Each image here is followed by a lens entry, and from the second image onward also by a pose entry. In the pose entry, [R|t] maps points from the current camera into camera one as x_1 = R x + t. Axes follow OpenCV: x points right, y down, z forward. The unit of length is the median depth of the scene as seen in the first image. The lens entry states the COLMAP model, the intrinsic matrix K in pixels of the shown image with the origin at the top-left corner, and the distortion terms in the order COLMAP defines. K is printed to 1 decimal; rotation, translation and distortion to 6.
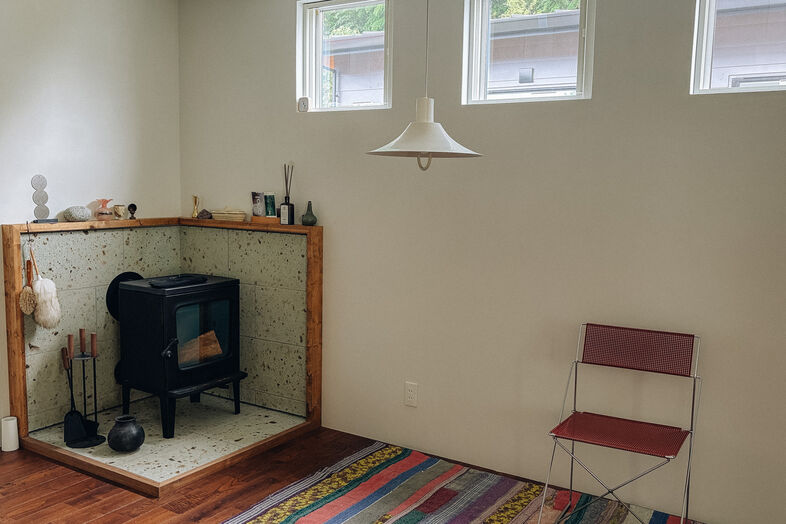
lens RADIAL K [[713.8, 0, 393.0], [0, 713.8, 262.0], [0, 0, 1]] dist [0.000657, 0.009085]
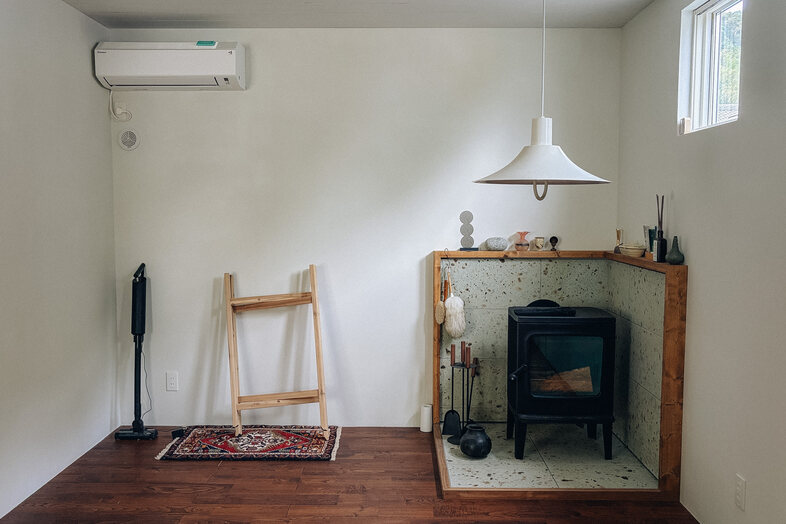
lens RADIAL K [[713.8, 0, 393.0], [0, 713.8, 262.0], [0, 0, 1]] dist [0.000657, 0.009085]
pose [[0.527591, 0.046705, -0.848214, 0.441835], [-0.087398, 0.996173, 0.000491, -0.024571], [0.844991, 0.073874, 0.529654, 0.252993]]
